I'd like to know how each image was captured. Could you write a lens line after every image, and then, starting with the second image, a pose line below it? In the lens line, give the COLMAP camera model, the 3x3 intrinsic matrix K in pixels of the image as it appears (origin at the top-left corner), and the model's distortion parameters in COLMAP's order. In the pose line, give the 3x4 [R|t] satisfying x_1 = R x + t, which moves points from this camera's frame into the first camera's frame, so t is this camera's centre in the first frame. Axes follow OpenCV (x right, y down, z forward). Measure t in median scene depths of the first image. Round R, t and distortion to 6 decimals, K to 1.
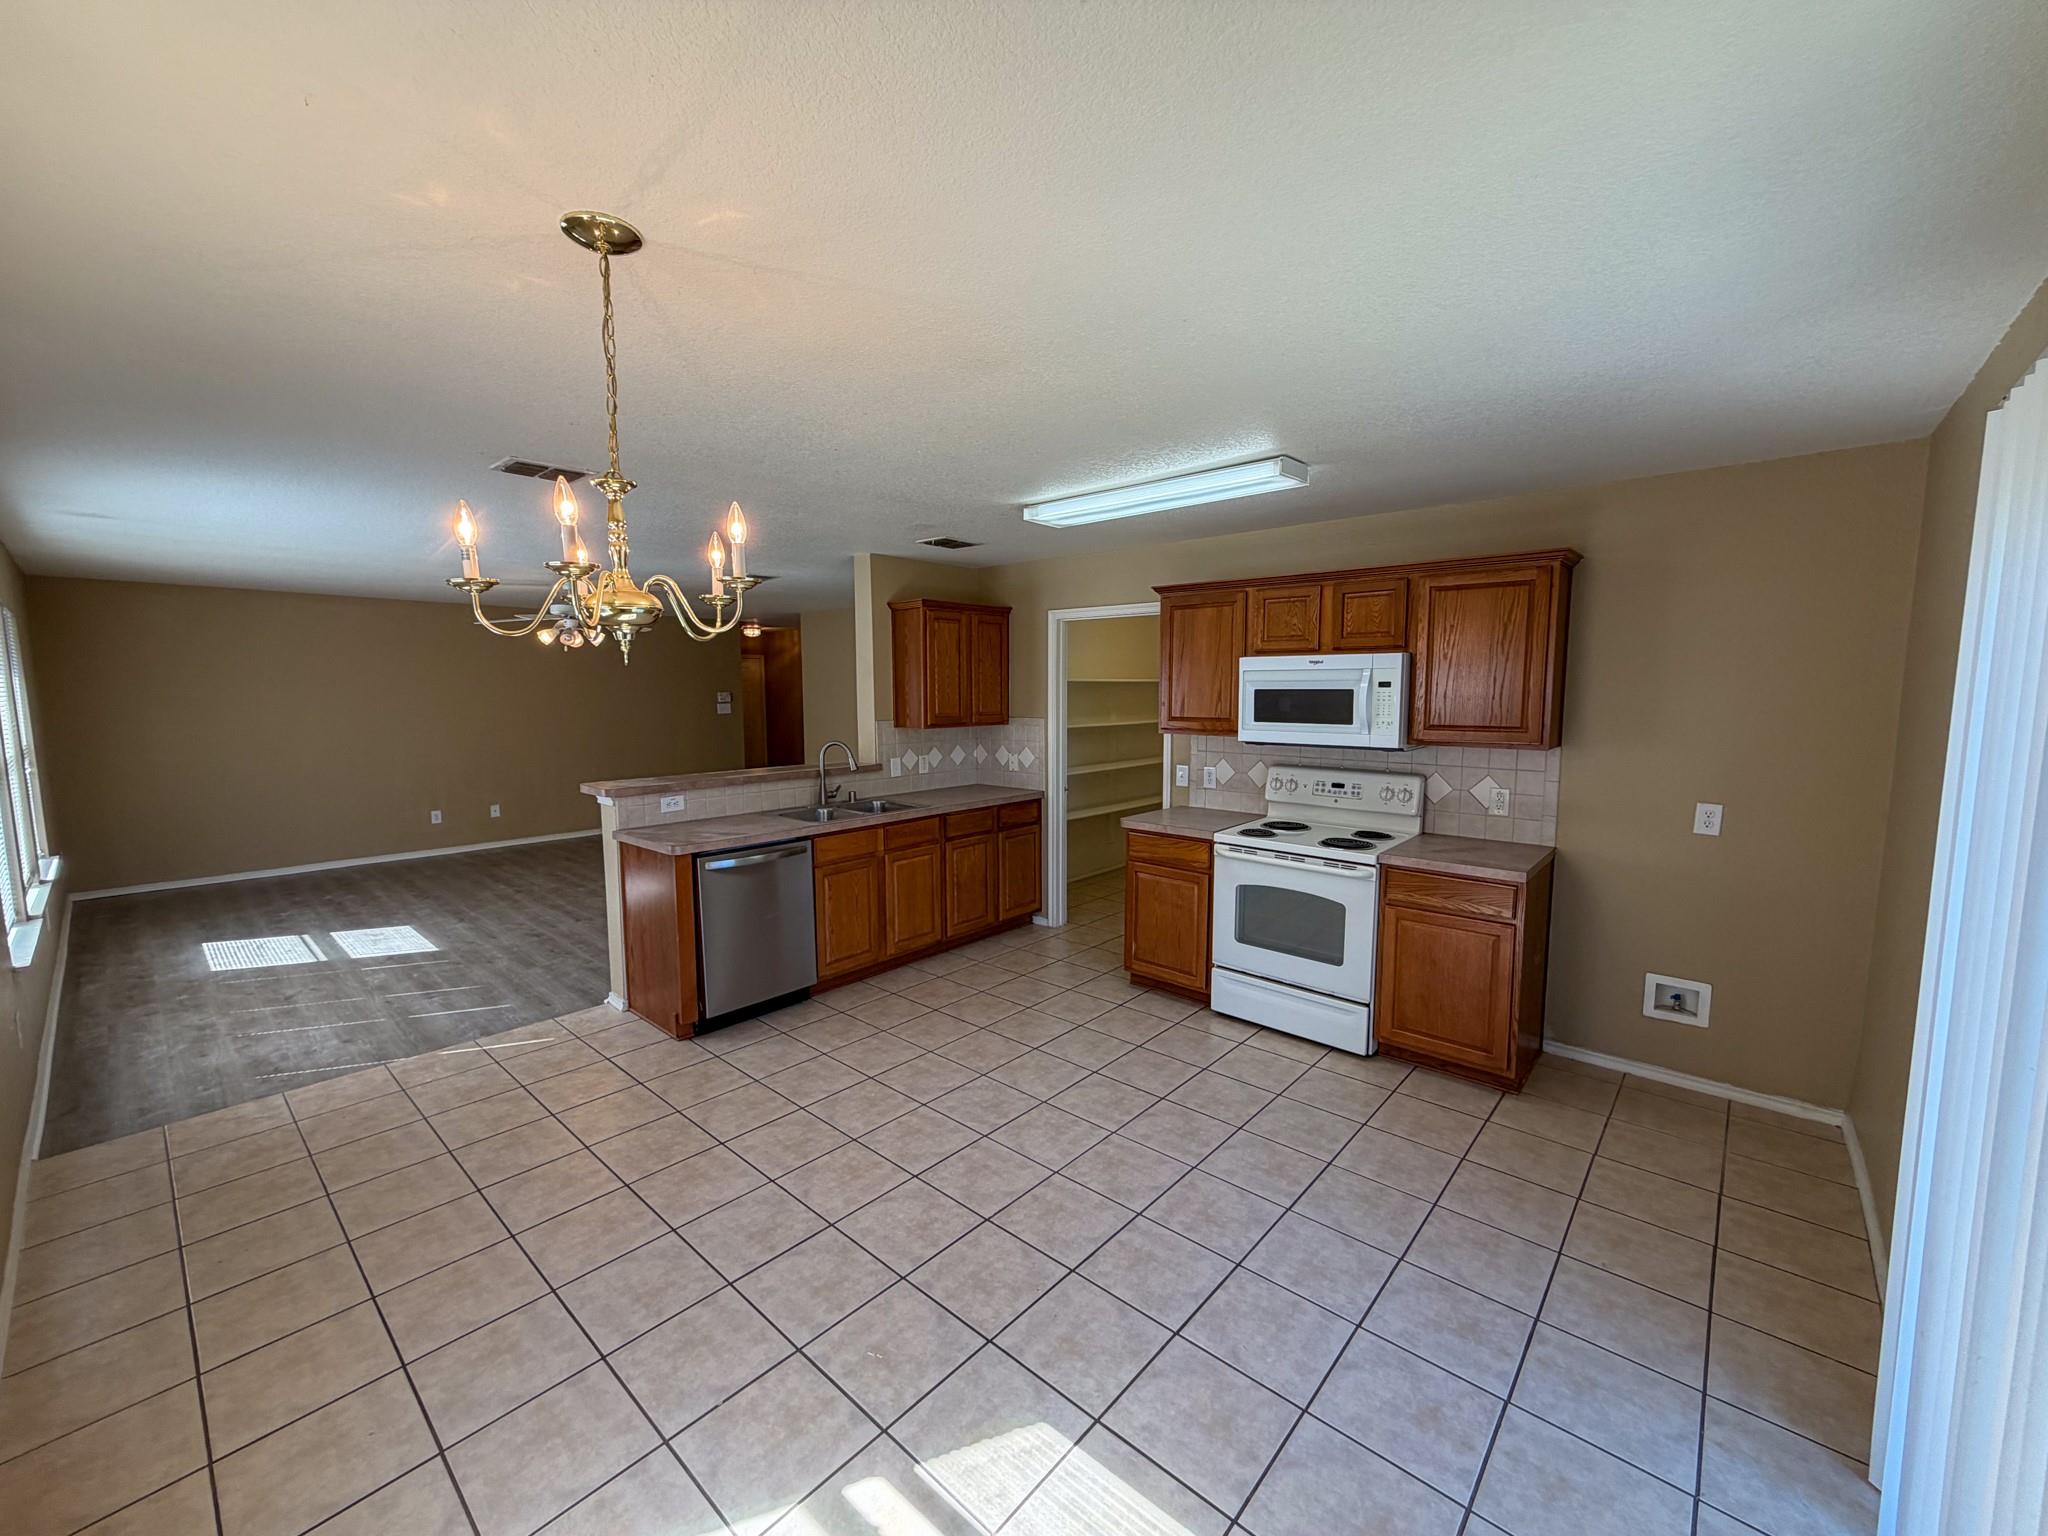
lens RADIAL K [[815.9, 0, 1018.4], [0, 815.9, 769.1], [0, 0, 1]] dist [0.000212, -0.000440]
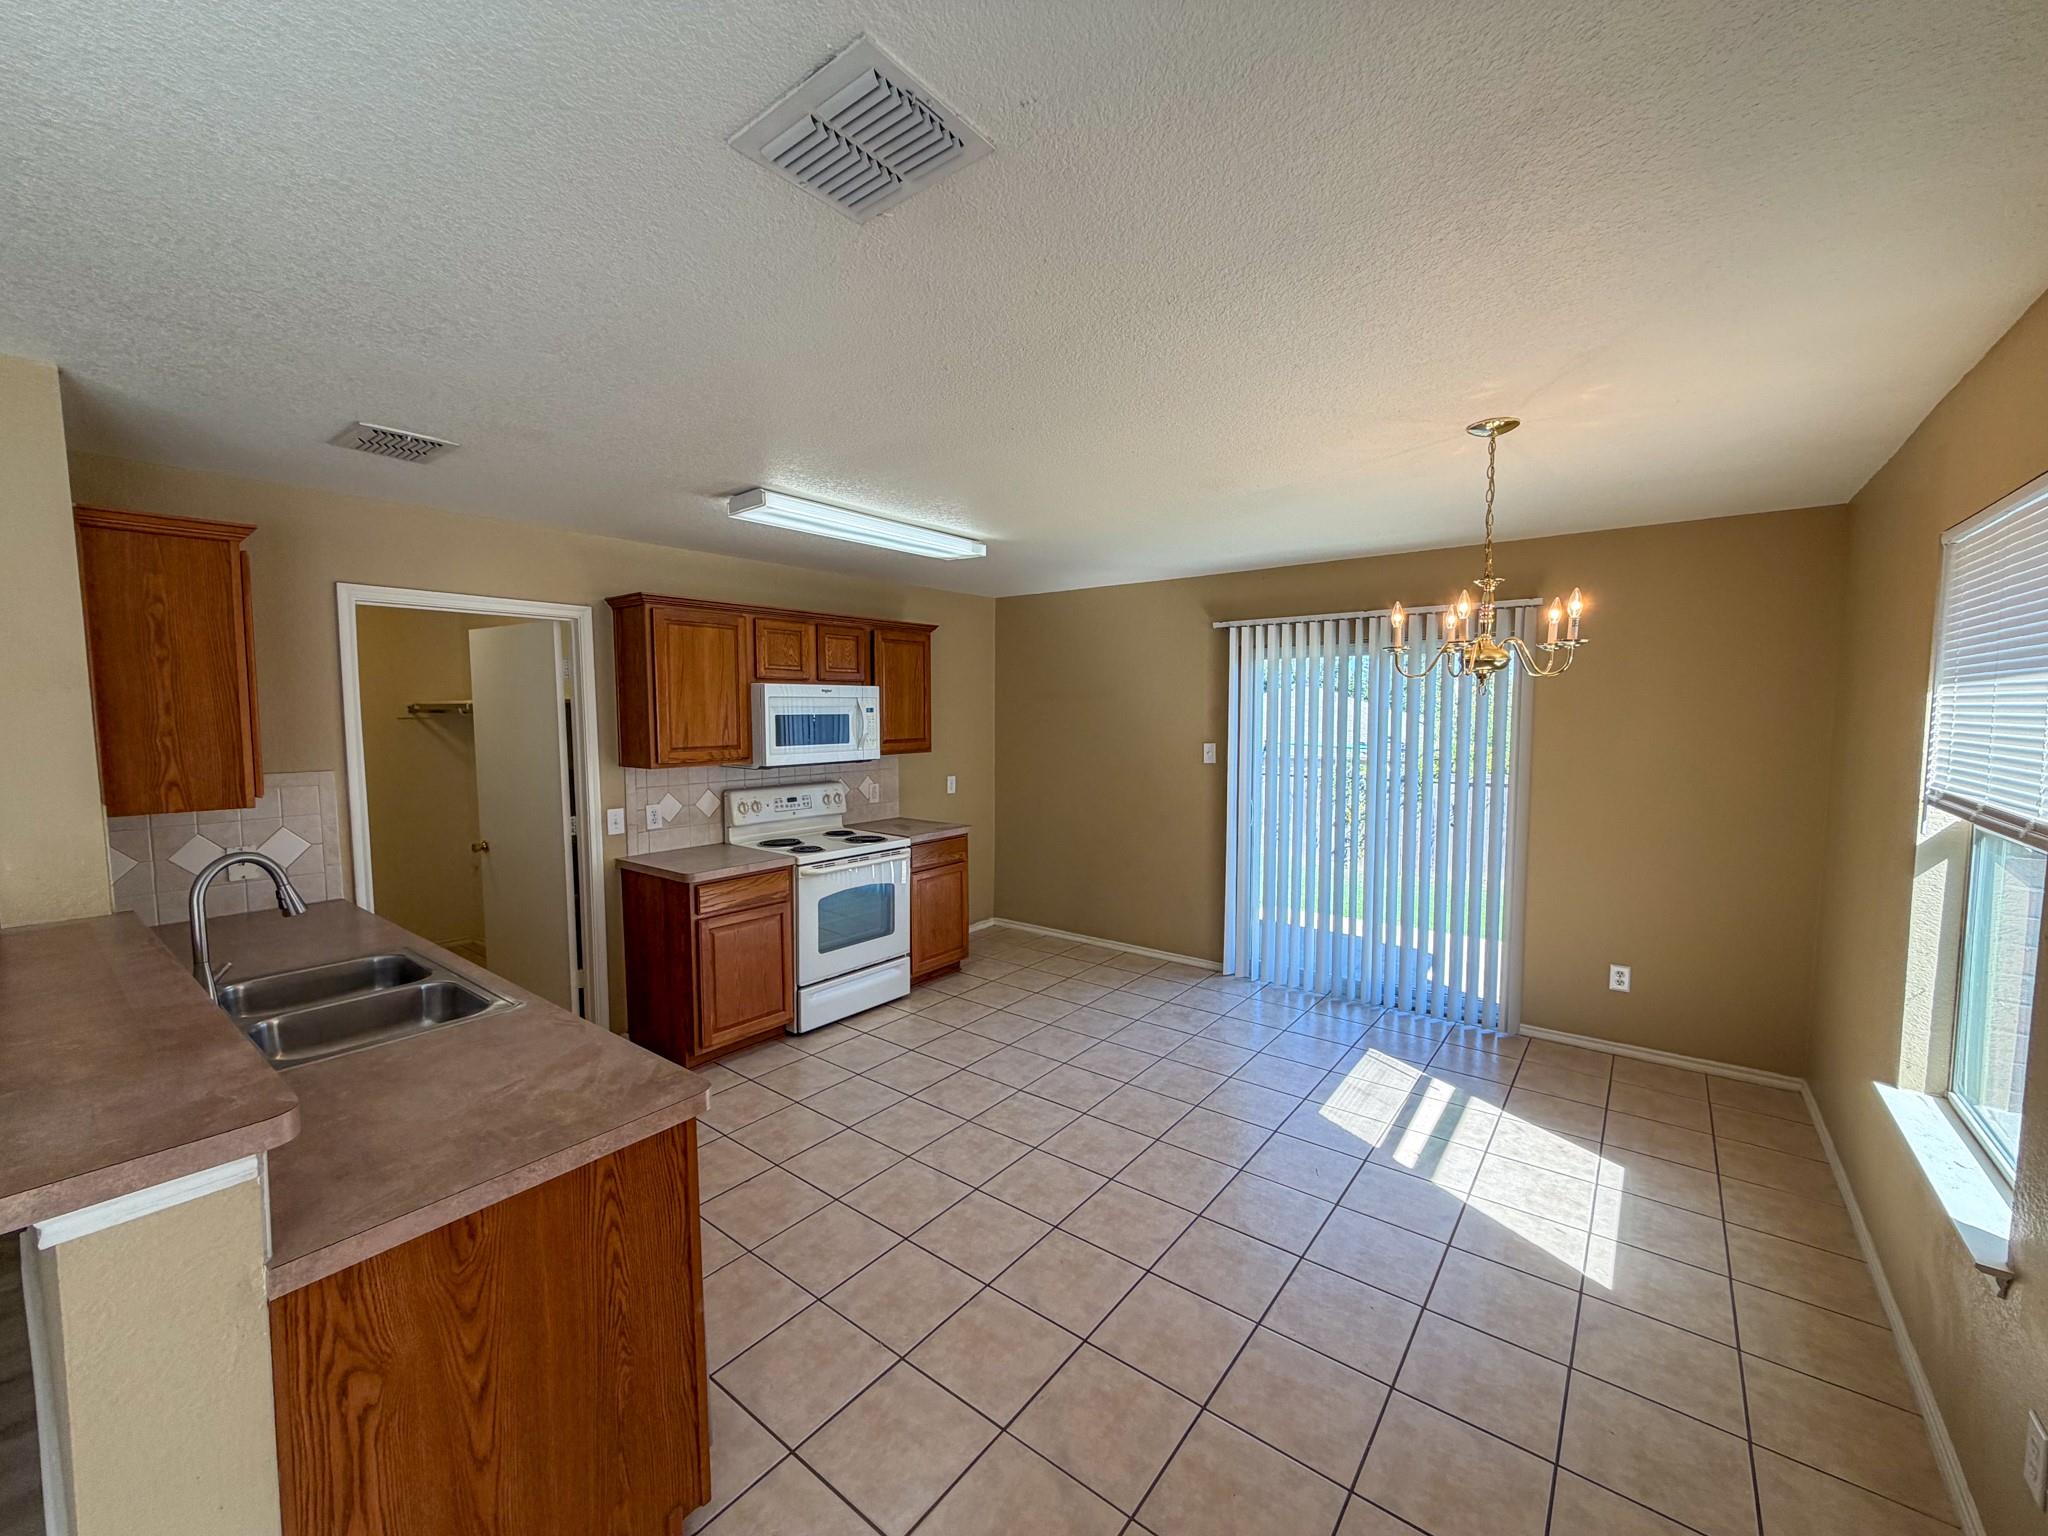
lens RADIAL K [[815.9, 0, 1018.4], [0, 815.9, 769.1], [0, 0, 1]] dist [0.000212, -0.000440]
pose [[-0.063434, -0.070524, 0.995491, -0.822017], [0.106534, 0.991322, 0.077018, -0.082752], [-0.992284, 0.110939, -0.055371, 0.820987]]
